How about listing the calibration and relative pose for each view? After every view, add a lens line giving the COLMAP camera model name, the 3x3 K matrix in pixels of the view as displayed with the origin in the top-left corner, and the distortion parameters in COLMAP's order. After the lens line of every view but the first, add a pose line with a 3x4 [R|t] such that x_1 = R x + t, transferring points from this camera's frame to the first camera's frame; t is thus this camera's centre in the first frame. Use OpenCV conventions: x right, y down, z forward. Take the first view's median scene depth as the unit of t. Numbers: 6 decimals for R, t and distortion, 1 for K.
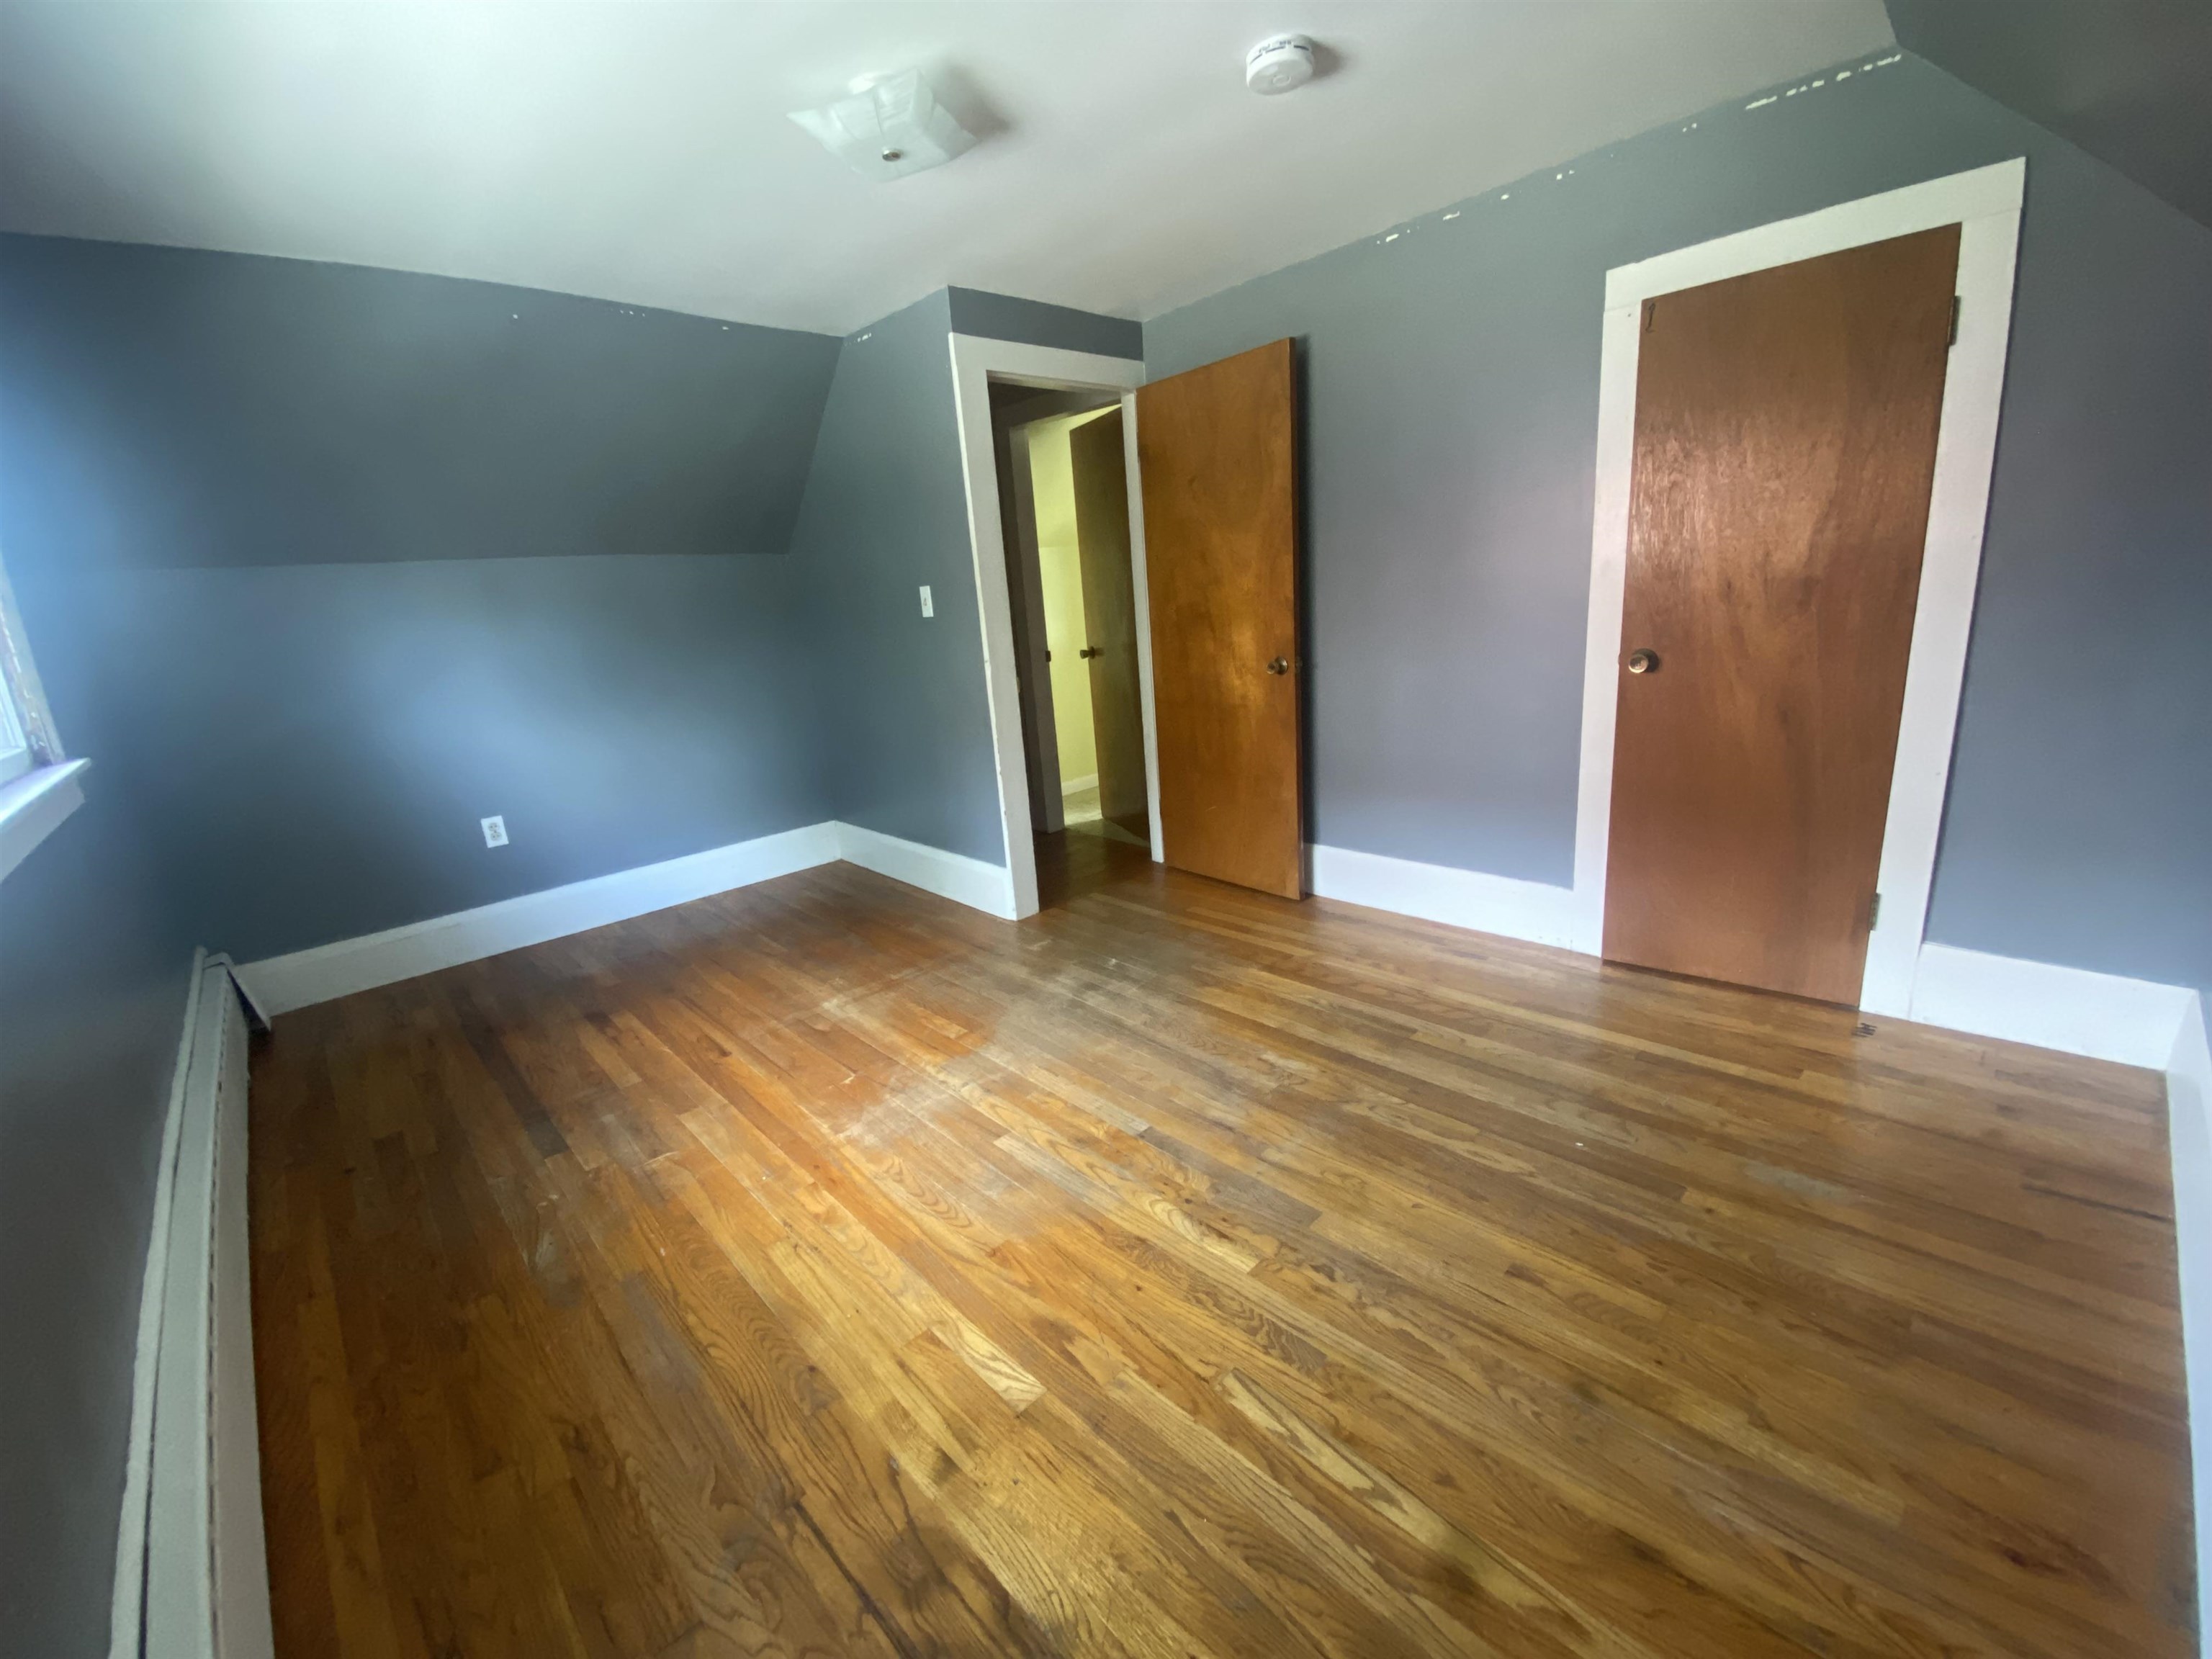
lens RADIAL K [[892.2, 0, 1100.9], [0, 892.2, 824.3], [0, 0, 1]] dist [0.048302, -0.033521]
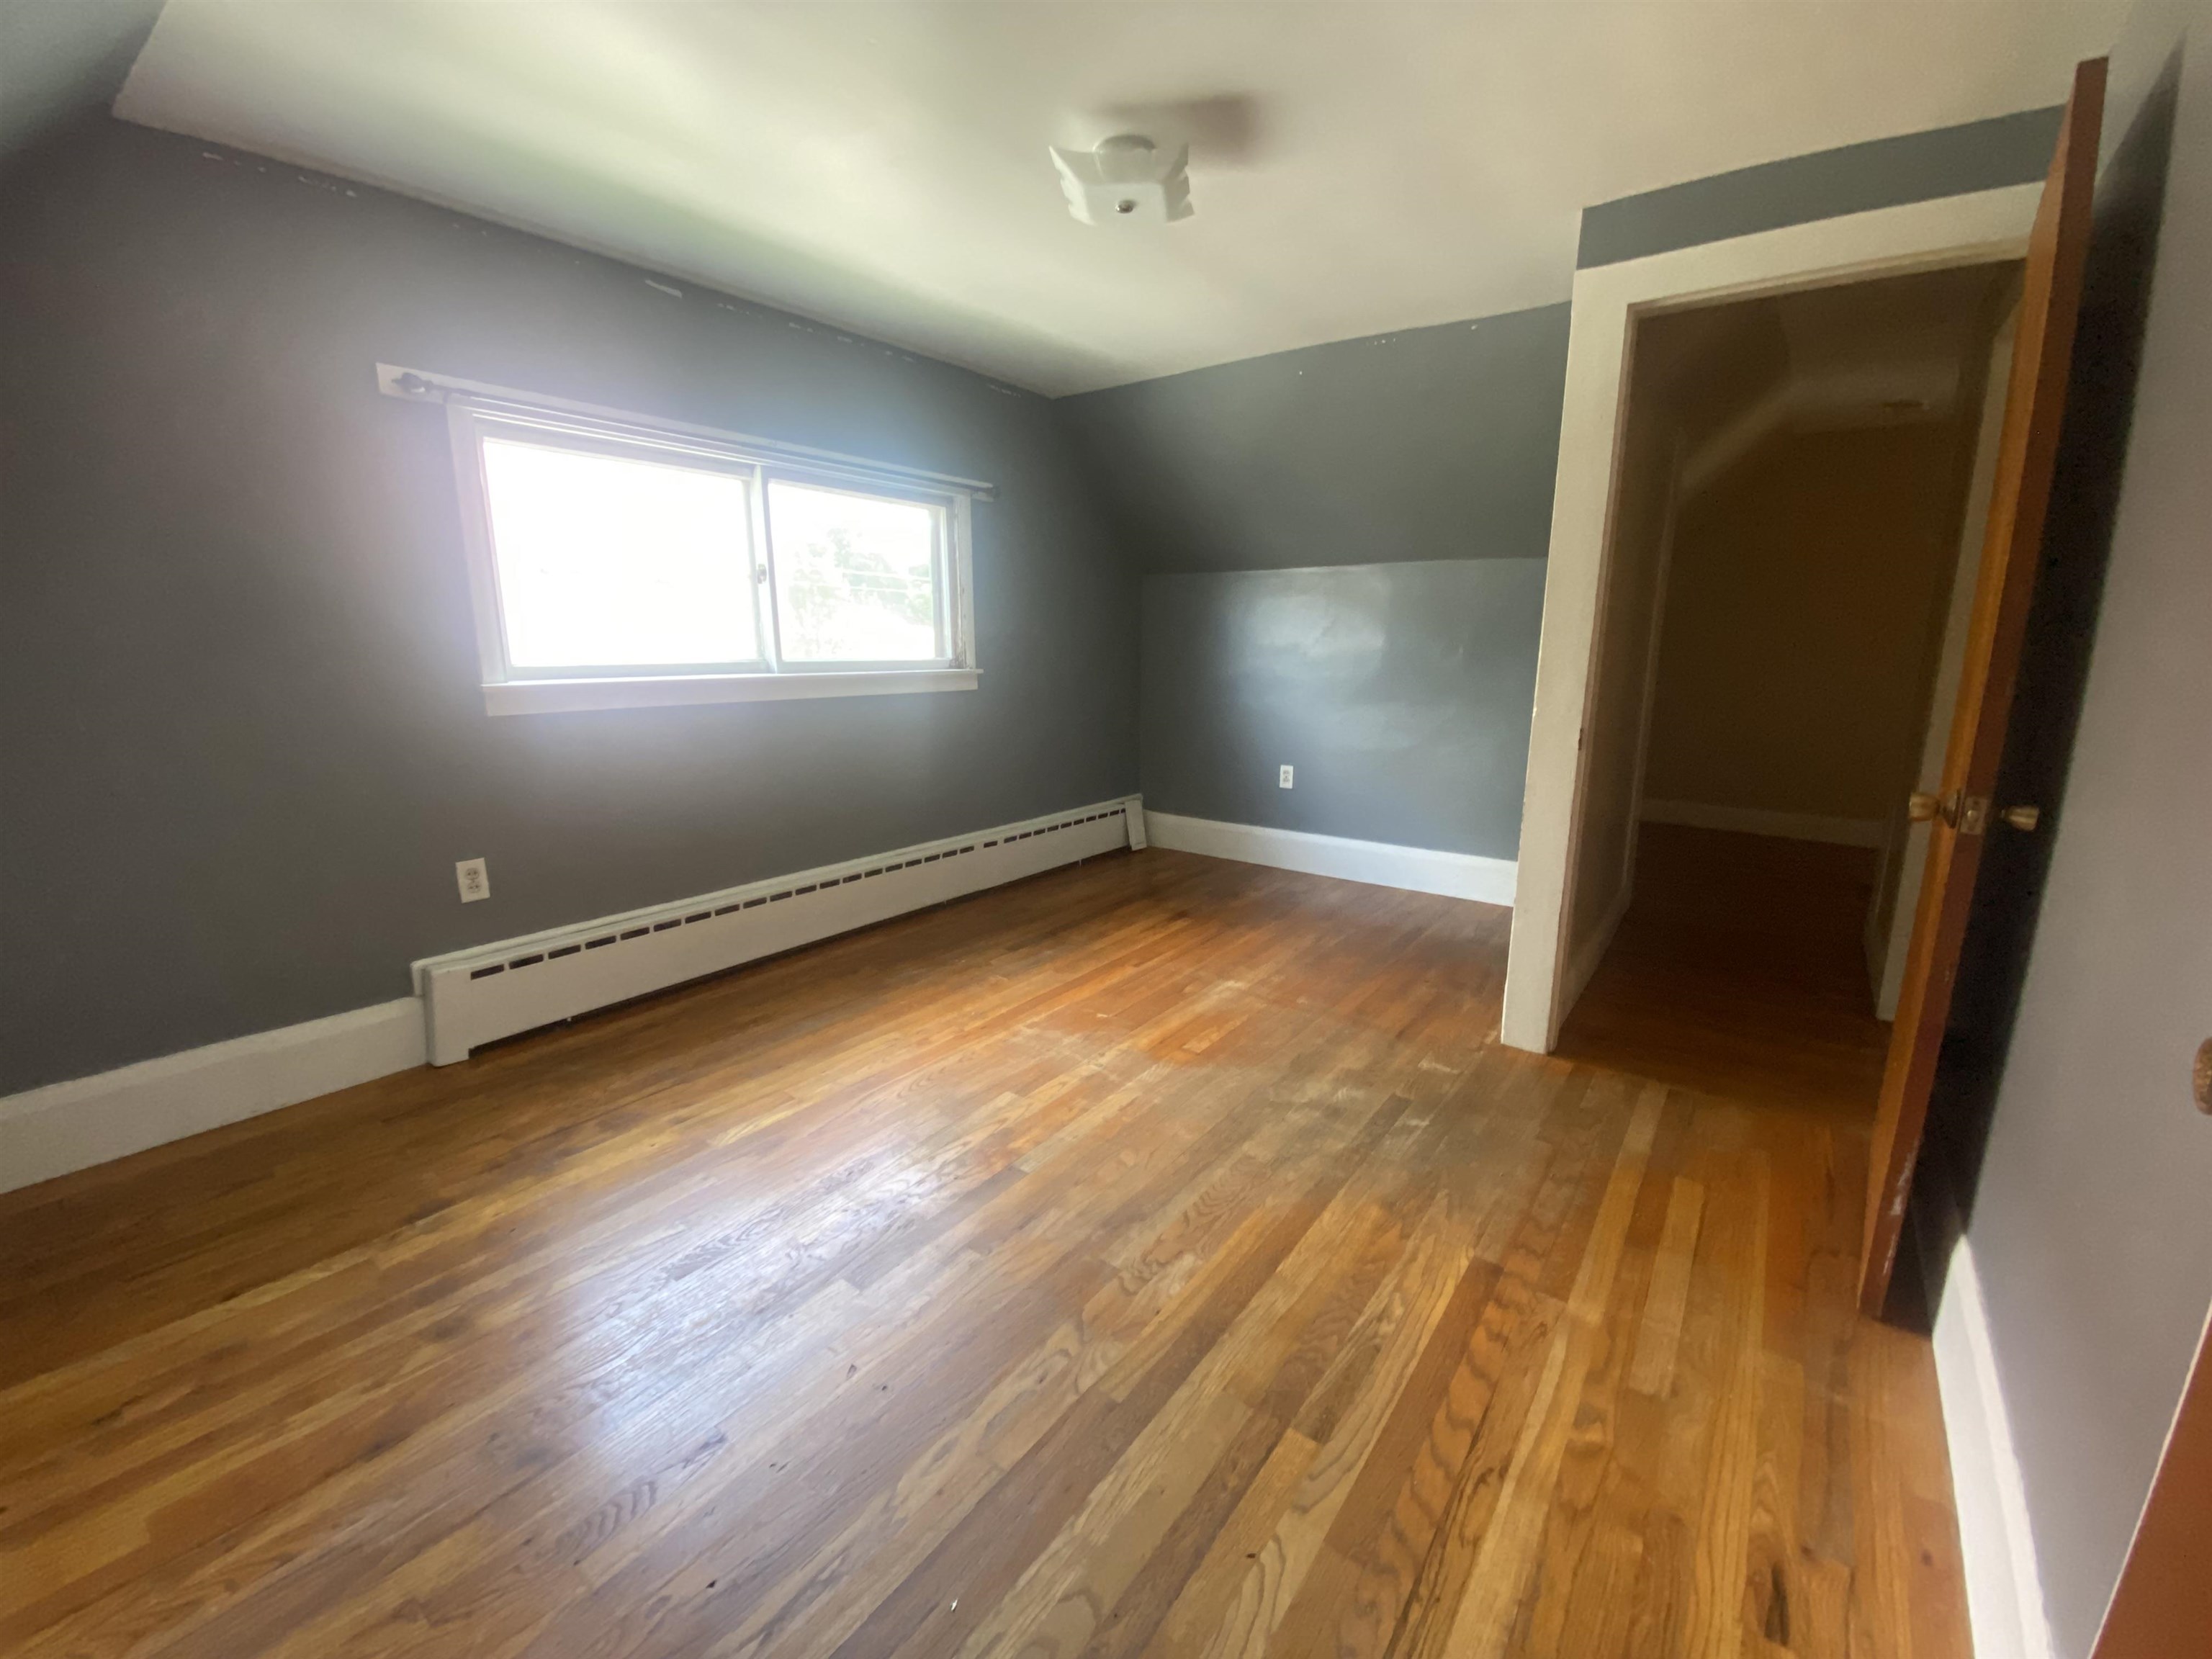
lens RADIAL K [[892.2, 0, 1100.9], [0, 892.2, 824.3], [0, 0, 1]] dist [0.048302, -0.033521]
pose [[0.167866, 0.281691, -0.944707, 0.722620], [-0.265830, 0.935741, 0.231782, -0.212833], [0.949292, 0.212223, 0.231961, 0.637806]]
